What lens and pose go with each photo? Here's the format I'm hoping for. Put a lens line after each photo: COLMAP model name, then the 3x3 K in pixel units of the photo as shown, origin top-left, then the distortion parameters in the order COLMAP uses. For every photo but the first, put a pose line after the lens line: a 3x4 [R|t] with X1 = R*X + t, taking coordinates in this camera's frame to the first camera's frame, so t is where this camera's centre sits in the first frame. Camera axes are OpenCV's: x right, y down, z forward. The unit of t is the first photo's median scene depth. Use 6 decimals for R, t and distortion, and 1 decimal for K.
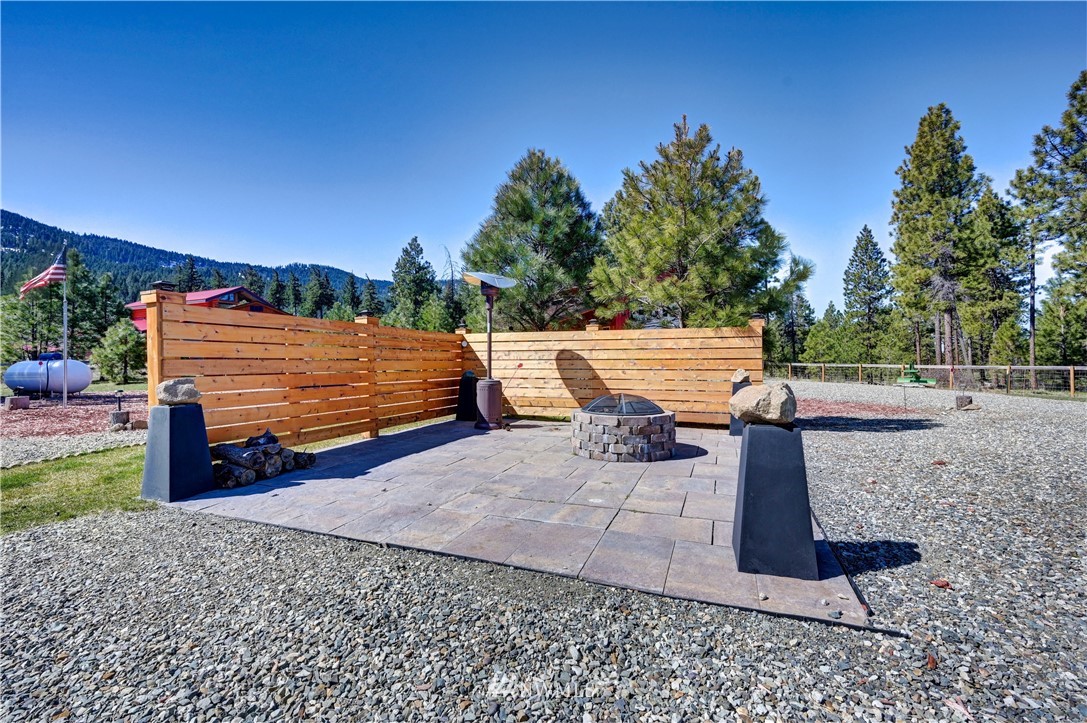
lens RADIAL K [[463.4, 0, 537.3], [0, 463.4, 358.6], [0, 0, 1]] dist [-0.001917, -0.000459]
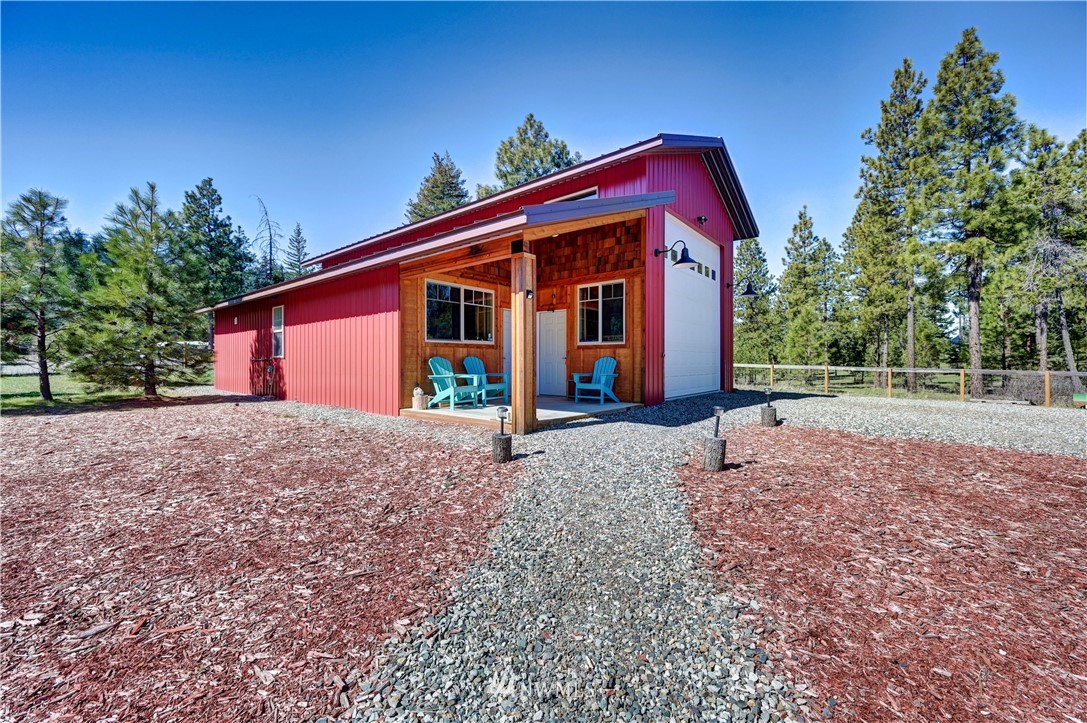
lens RADIAL K [[428.2, 0, 543.0], [0, 428.2, 360.2], [0, 0, 1]] dist [0.000975, 0.000010]
pose [[0.939878, 0.003283, 0.341495, -0.017217], [-0.005698, 0.999965, 0.006071, -0.000103], [-0.341463, -0.007652, 0.939864, 0.288589]]
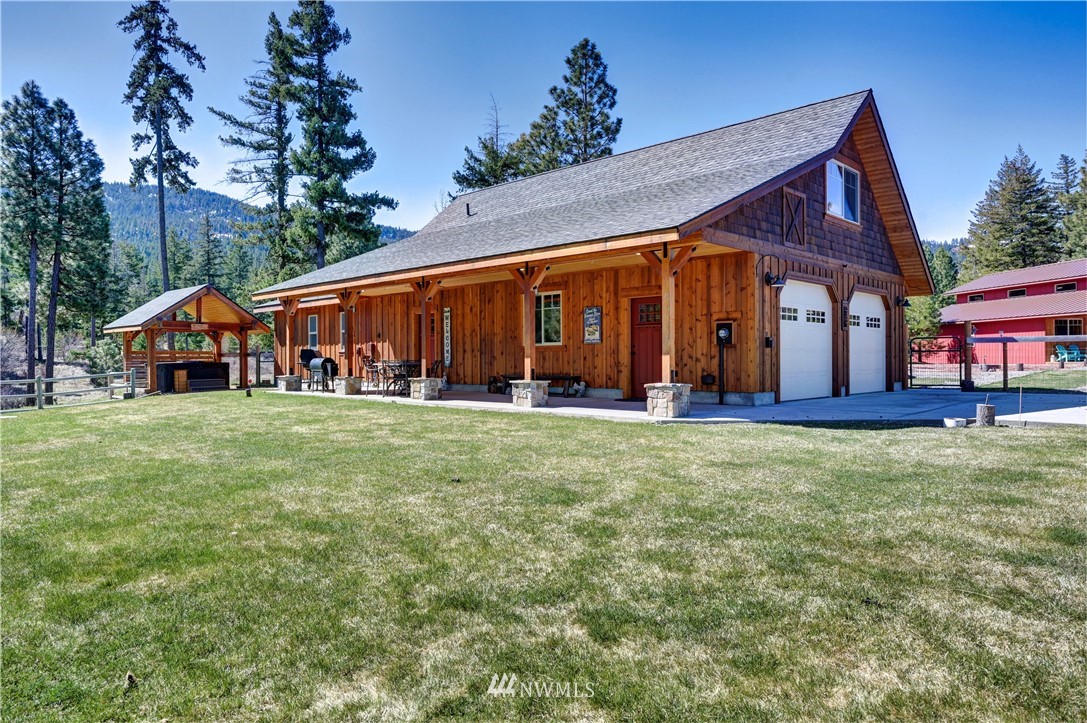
lens RADIAL K [[701.4, 0, 543.5], [0, 701.4, 361.5], [0, 0, 1]] dist [-0.006136, -0.001328]
pose [[0.919408, 0.001600, -0.393302, -0.201297], [0.003609, 0.999915, 0.012502, 0.005720], [0.393289, -0.012914, 0.919324, -0.411064]]
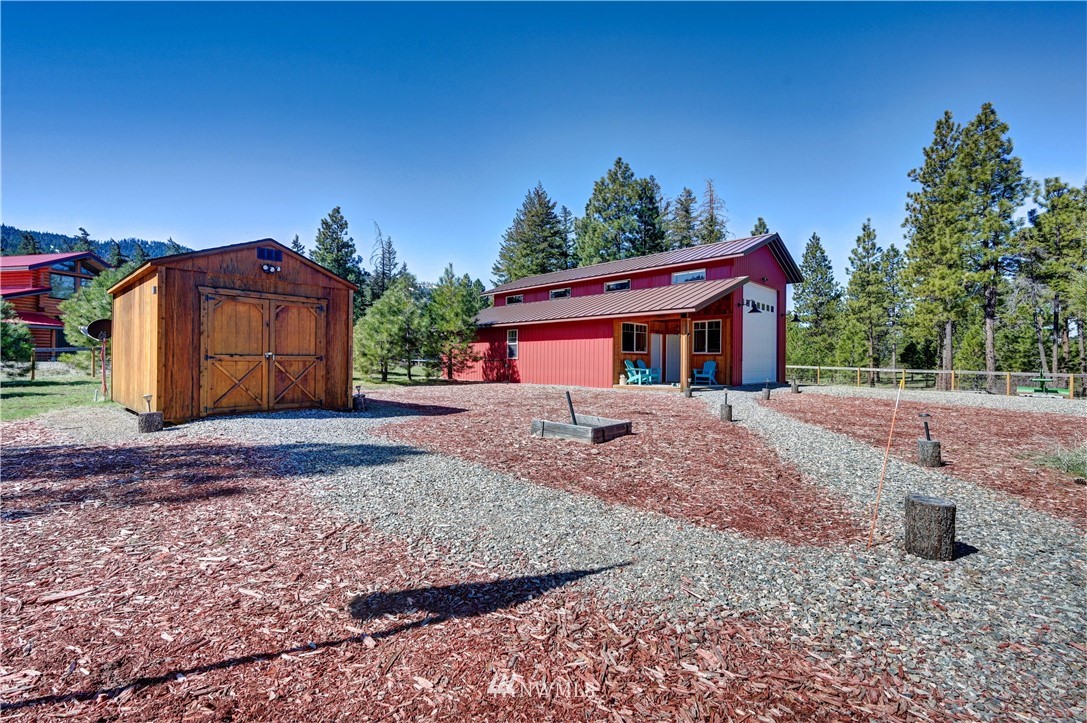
lens RADIAL K [[463.4, 0, 537.3], [0, 463.4, 358.6], [0, 0, 1]] dist [-0.001917, -0.000459]
pose [[0.970868, 0.012913, 0.239268, -0.138963], [-0.013984, 0.999898, 0.002777, -0.001089], [-0.239207, -0.006042, 0.970950, 0.140928]]
